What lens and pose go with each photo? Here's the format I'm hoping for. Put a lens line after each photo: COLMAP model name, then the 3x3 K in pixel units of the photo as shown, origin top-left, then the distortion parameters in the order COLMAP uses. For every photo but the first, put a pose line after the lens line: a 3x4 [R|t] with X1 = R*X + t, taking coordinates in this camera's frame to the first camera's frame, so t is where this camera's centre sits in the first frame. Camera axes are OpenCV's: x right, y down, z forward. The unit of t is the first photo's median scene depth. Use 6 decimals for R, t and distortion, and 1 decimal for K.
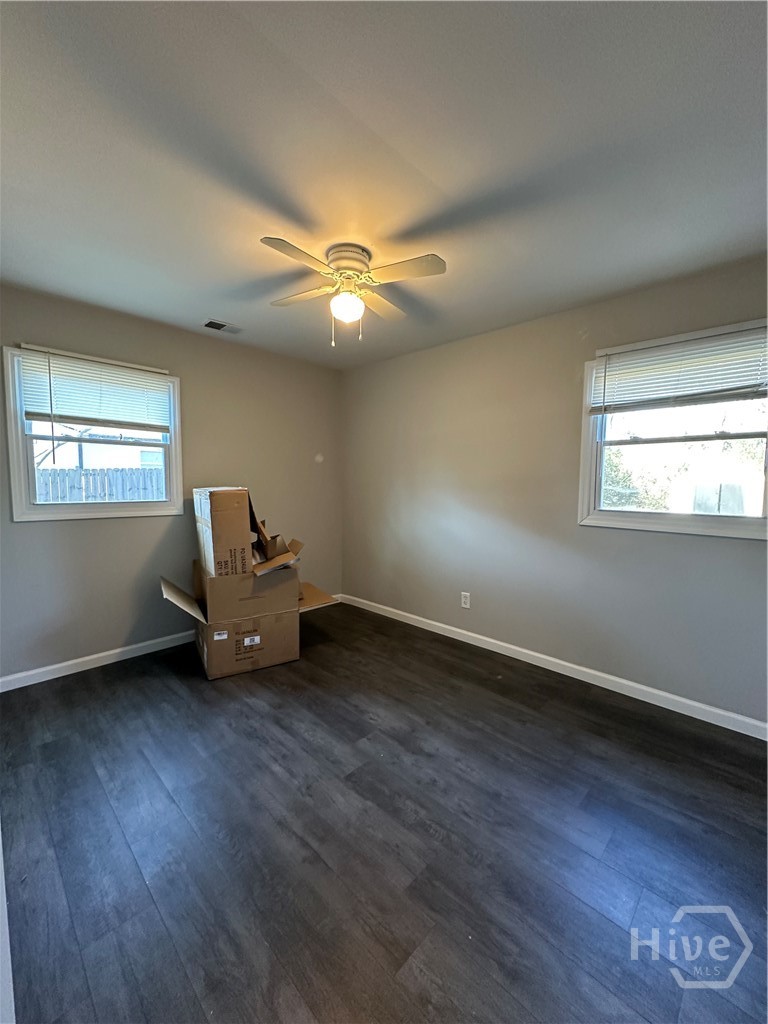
lens RADIAL K [[411.4, 0, 384.4], [0, 411.4, 513.8], [0, 0, 1]] dist [0.000198, 0.000025]
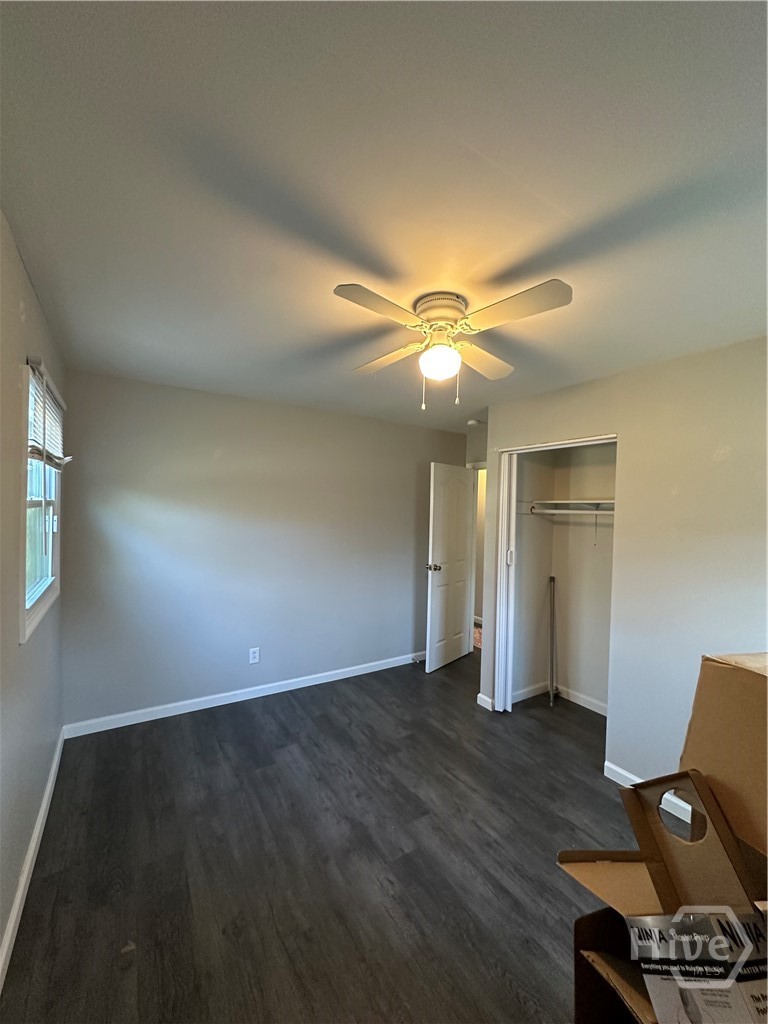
lens RADIAL K [[411.4, 0, 383.8], [0, 411.4, 515.2], [0, 0, 1]] dist [0.000198, 0.000025]
pose [[-0.972225, -0.040490, 0.230520, -0.192458], [-0.018313, 0.995063, 0.097541, -0.296430], [-0.233331, 0.090610, -0.968167, 1.949671]]
